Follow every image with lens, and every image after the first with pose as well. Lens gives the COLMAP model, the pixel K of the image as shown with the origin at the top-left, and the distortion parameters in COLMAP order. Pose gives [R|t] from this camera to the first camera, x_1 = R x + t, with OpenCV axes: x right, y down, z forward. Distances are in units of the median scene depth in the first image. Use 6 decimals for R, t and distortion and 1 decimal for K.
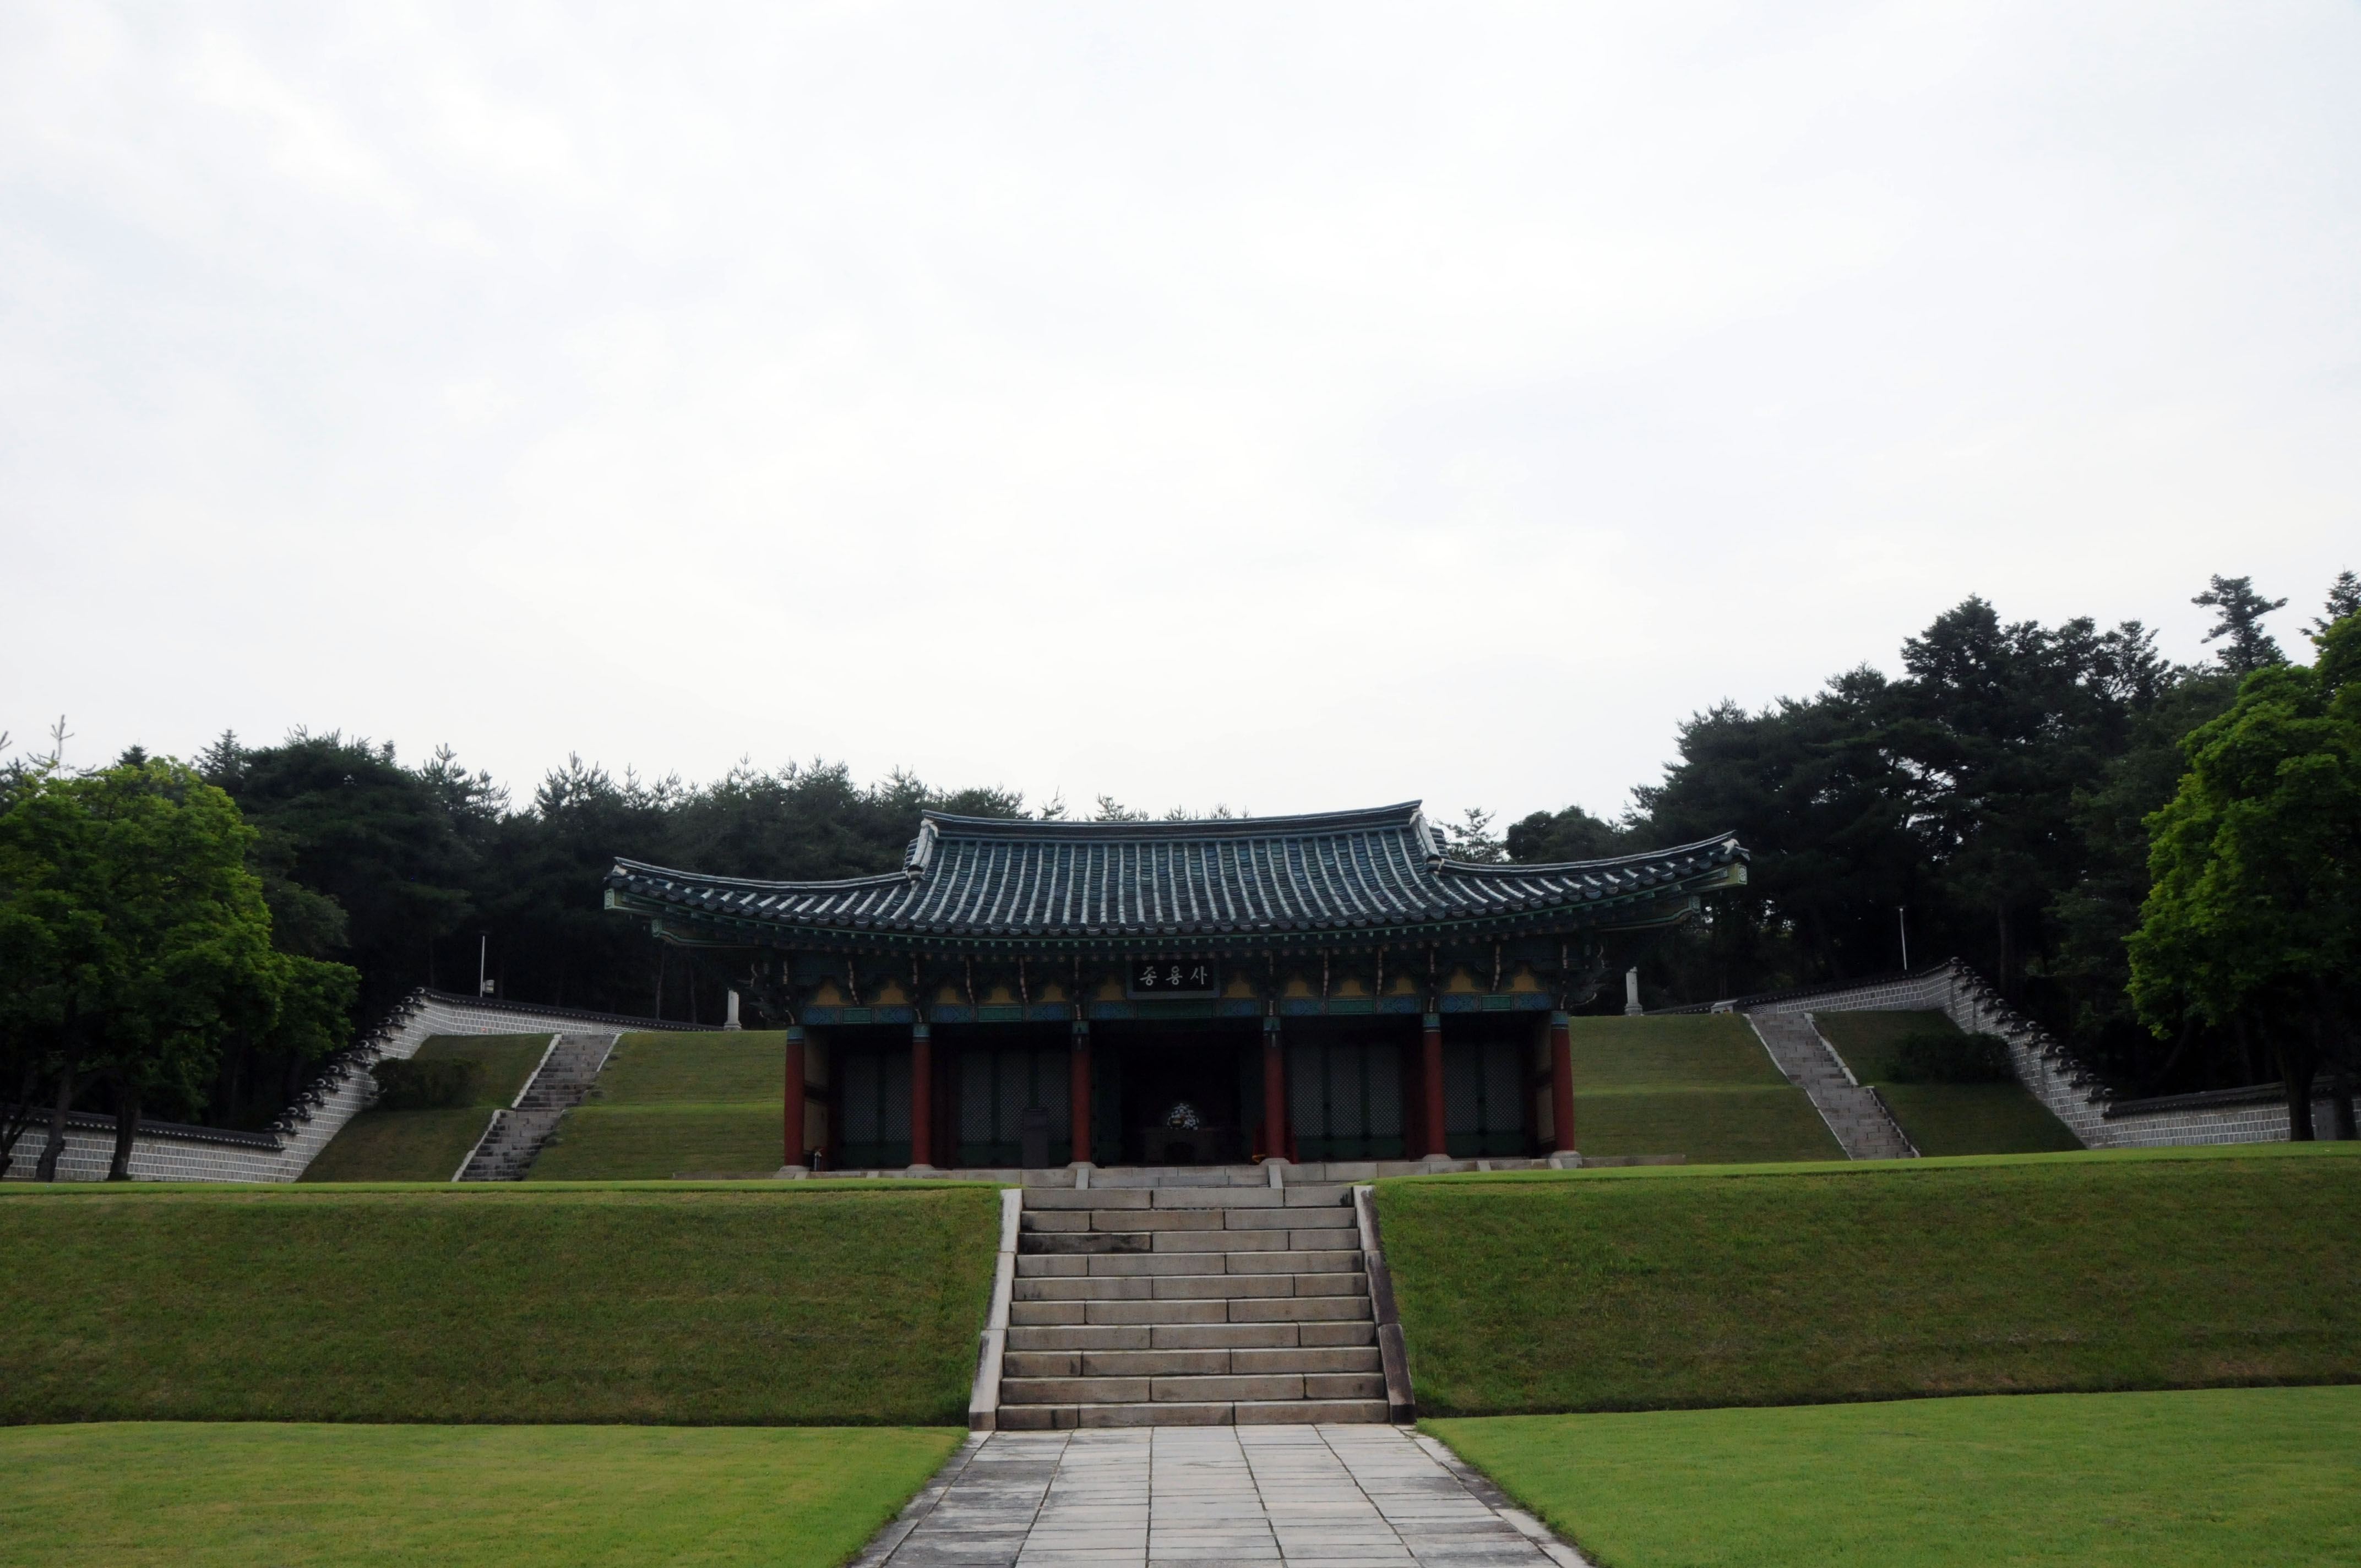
lens RADIAL K [[1832.1, 0, 1176.1], [0, 1832.1, 783.4], [0, 0, 1]] dist [-0.047042, -0.001293]
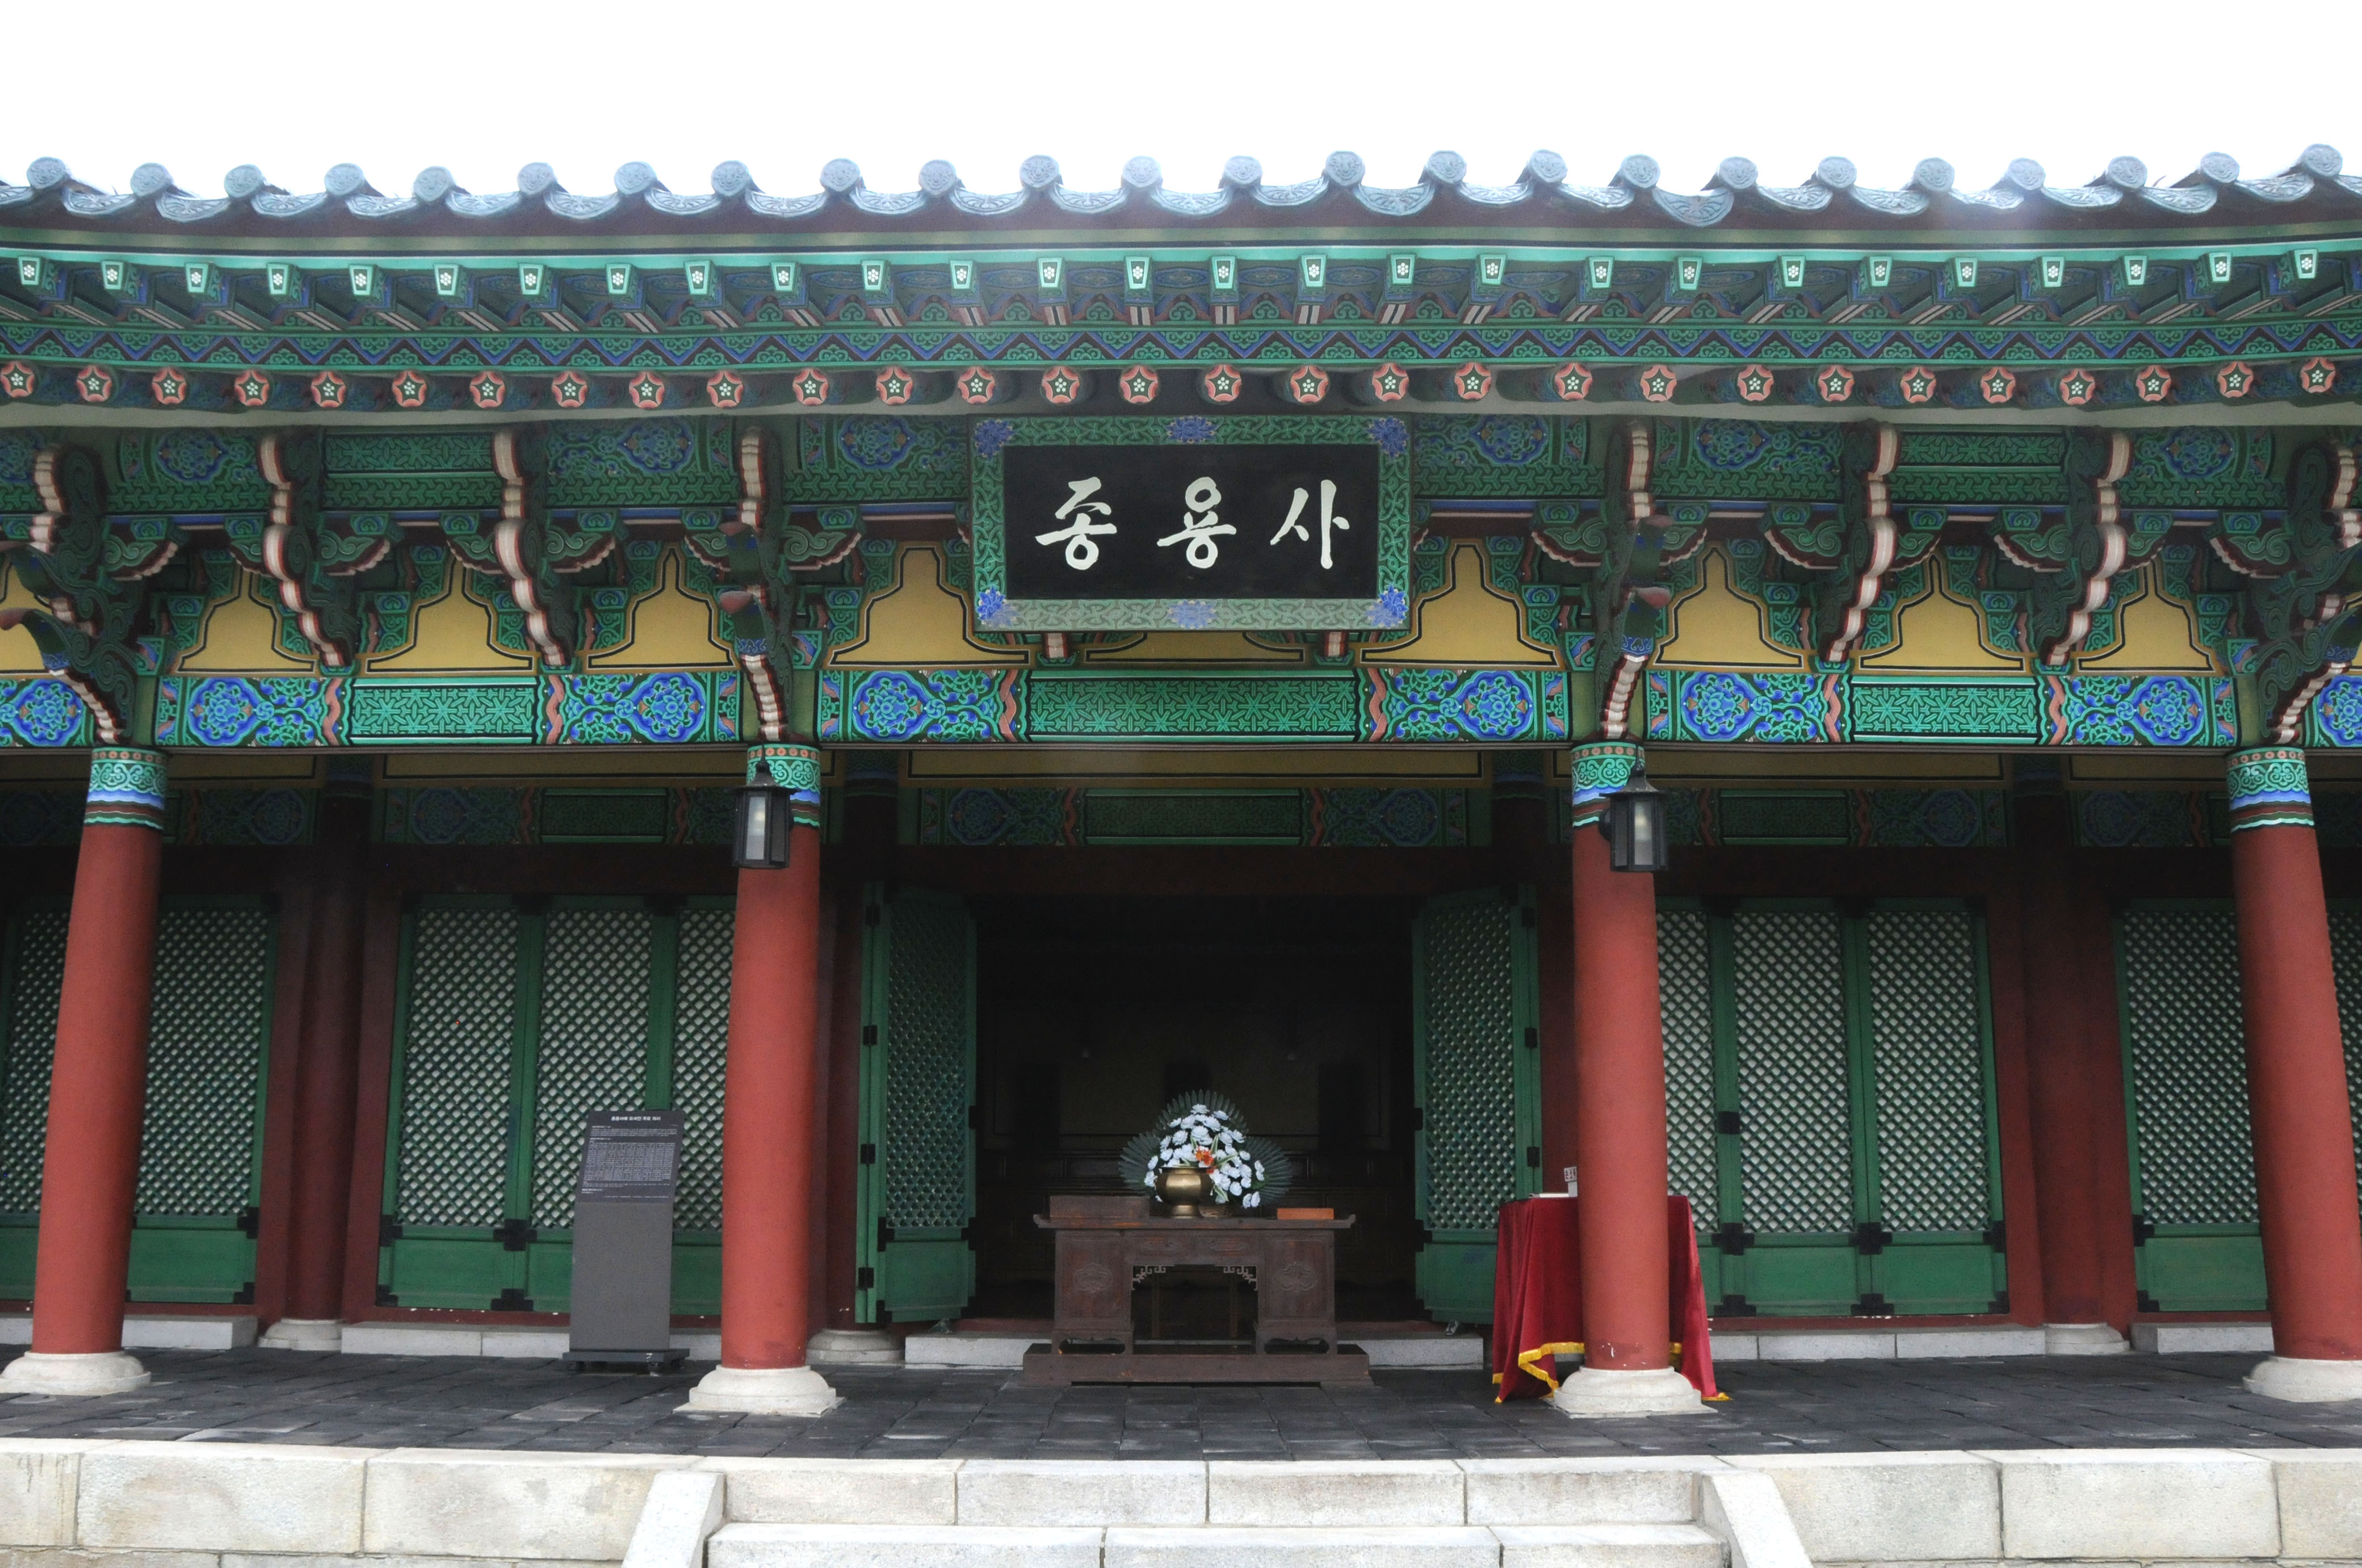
lens RADIAL K [[1832.7, 0, 1182.8], [0, 1832.7, 784.6], [0, 0, 1]] dist [-0.047042, -0.001293]
pose [[0.999450, 0.024454, 0.022380, -0.006763], [-0.024834, 0.999549, 0.016866, 0.131749], [-0.021957, -0.017413, 0.999607, 0.781219]]
